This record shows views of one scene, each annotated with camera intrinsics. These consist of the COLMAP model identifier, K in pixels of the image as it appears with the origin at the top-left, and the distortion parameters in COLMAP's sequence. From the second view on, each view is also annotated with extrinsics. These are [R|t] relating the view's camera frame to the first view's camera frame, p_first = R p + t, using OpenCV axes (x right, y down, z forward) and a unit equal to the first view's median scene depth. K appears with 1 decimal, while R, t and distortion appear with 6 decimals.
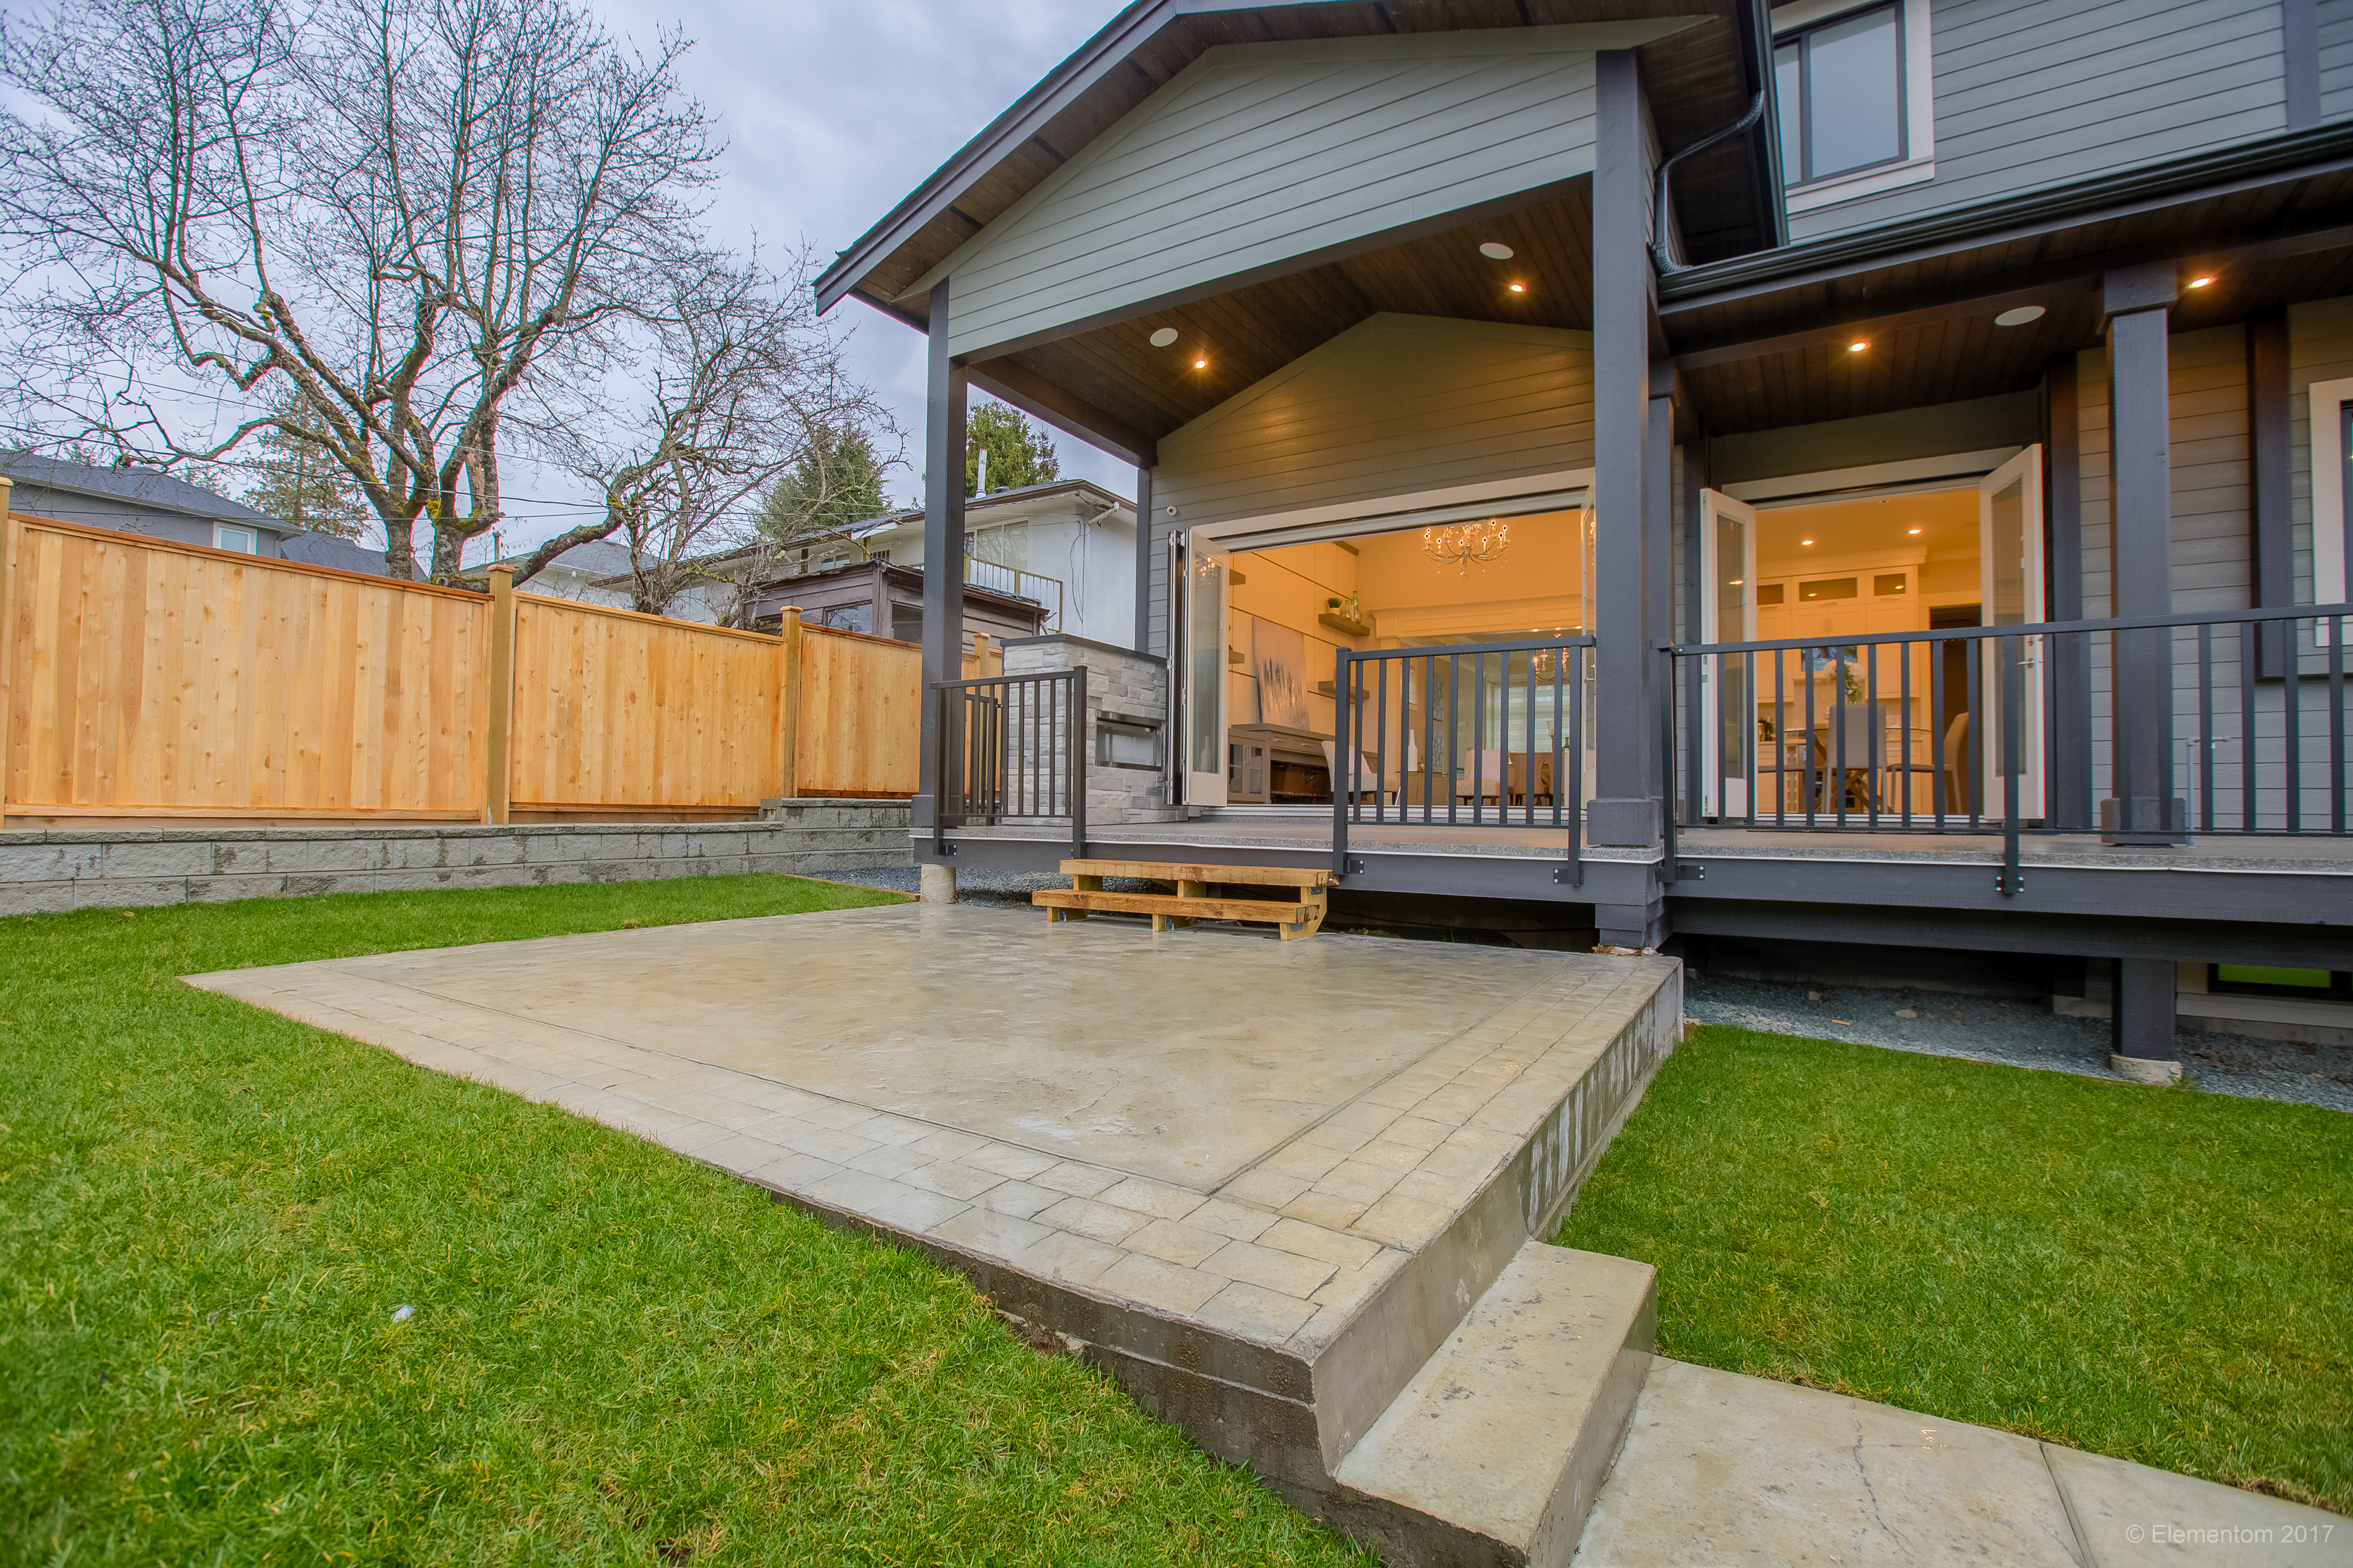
lens RADIAL K [[1056.2, 0, 1172.2], [0, 1056.2, 787.3], [0, 0, 1]] dist [-0.044718, 0.012493]
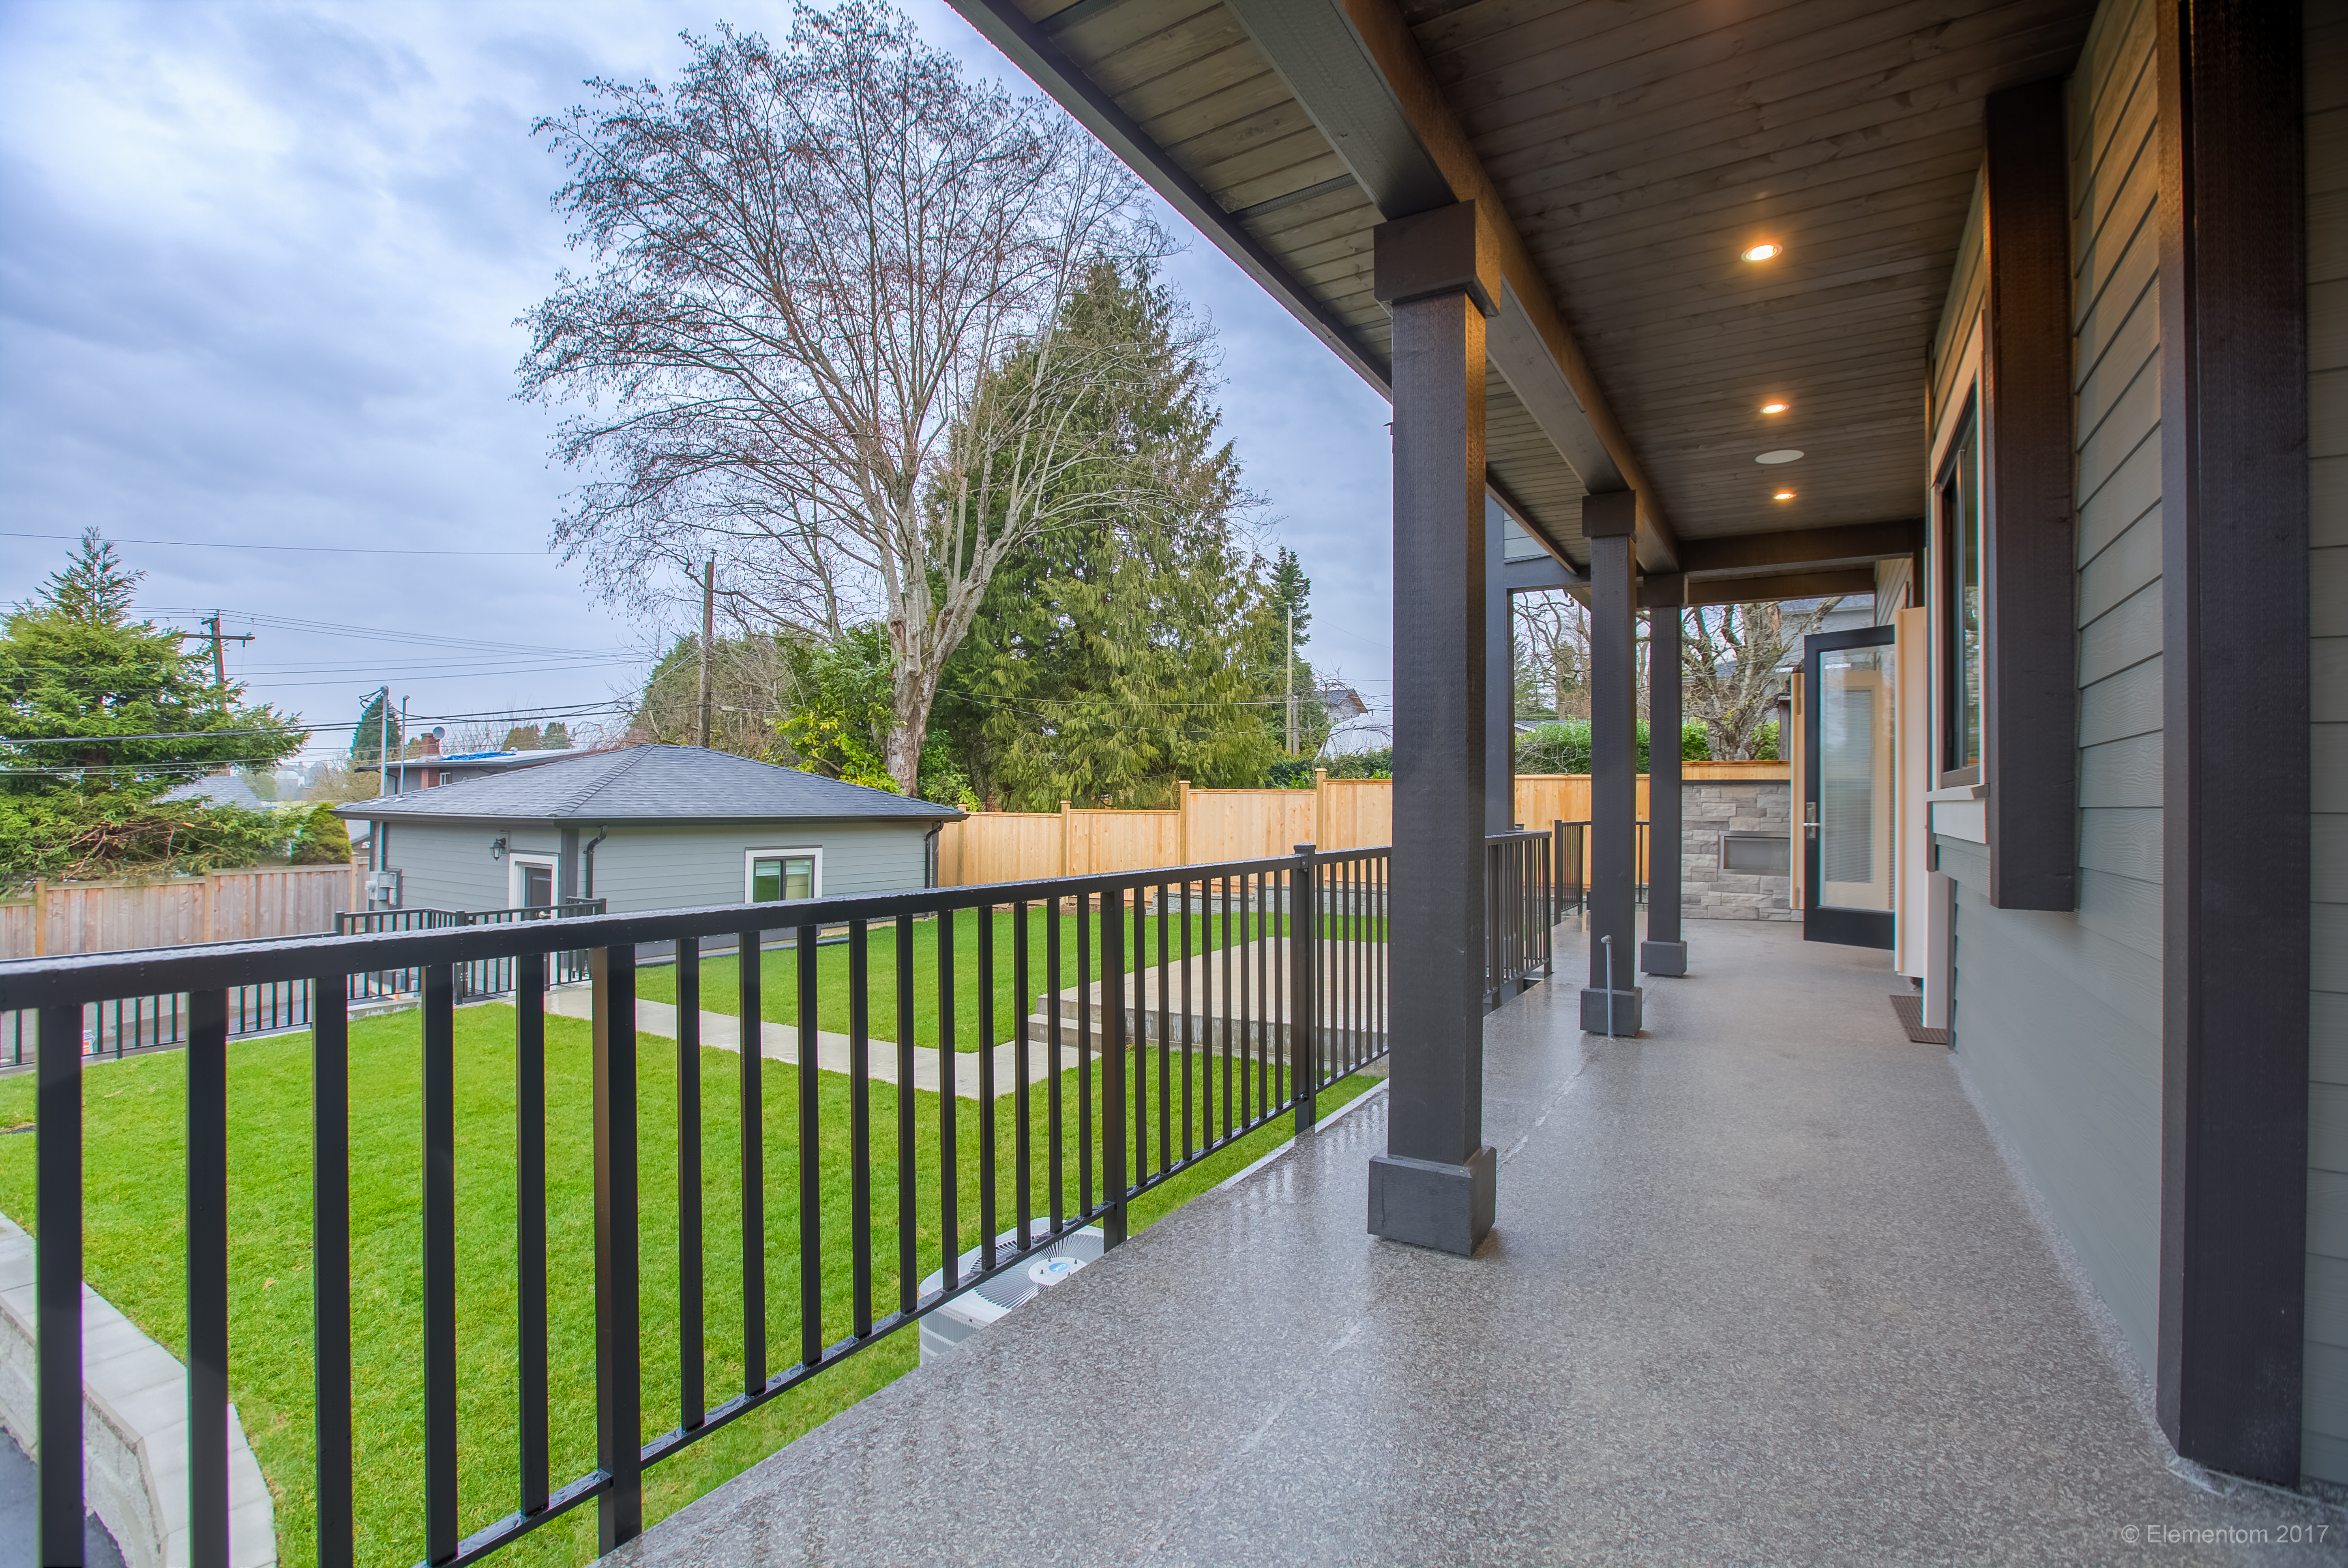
lens RADIAL K [[1051.9, 0, 1169.7], [0, 1051.9, 788.8], [0, 0, 1]] dist [-0.044995, 0.012945]
pose [[0.010768, -0.022298, -0.999693, 1.354849], [0.020021, 0.999556, -0.022080, -0.123872], [0.999742, -0.019778, 0.011210, 0.347934]]
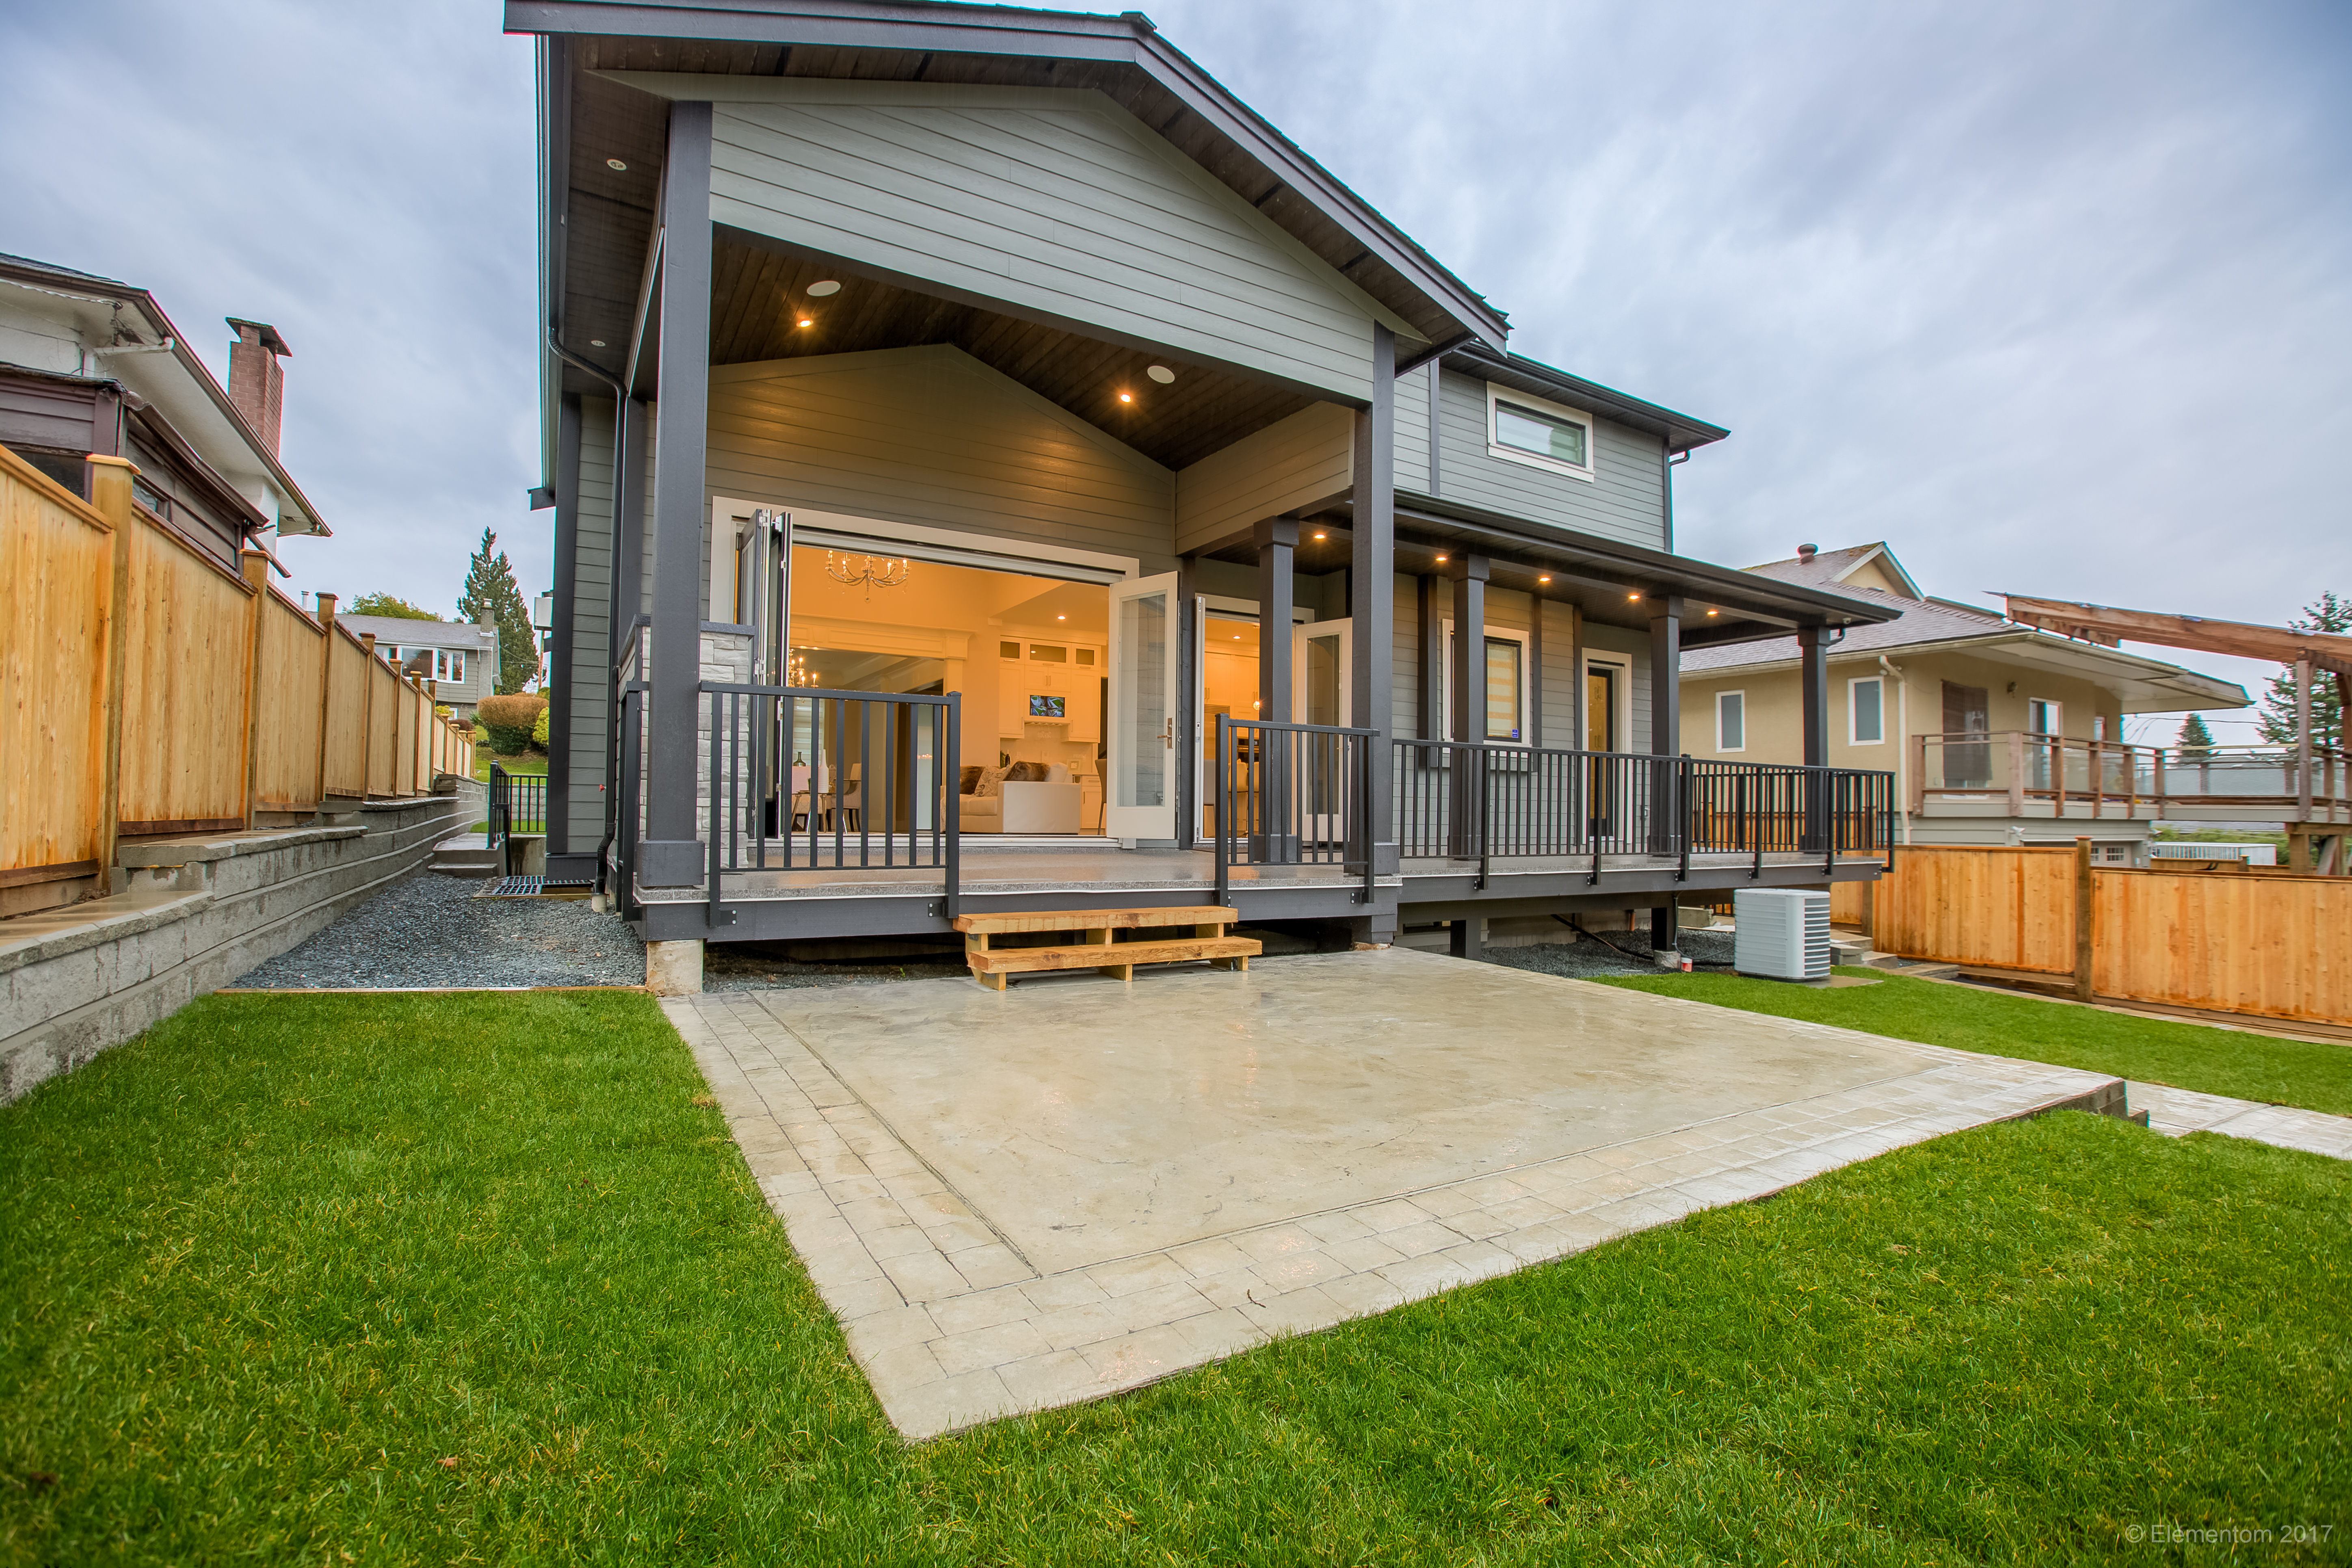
lens RADIAL K [[1053.6, 0, 1171.7], [0, 1053.6, 788.8], [0, 0, 1]] dist [-0.044995, 0.012945]
pose [[0.450867, 0.017235, 0.892425, -0.693004], [-0.029240, 0.999562, -0.004532, -0.033563], [-0.892112, -0.024051, 0.451173, 0.404370]]
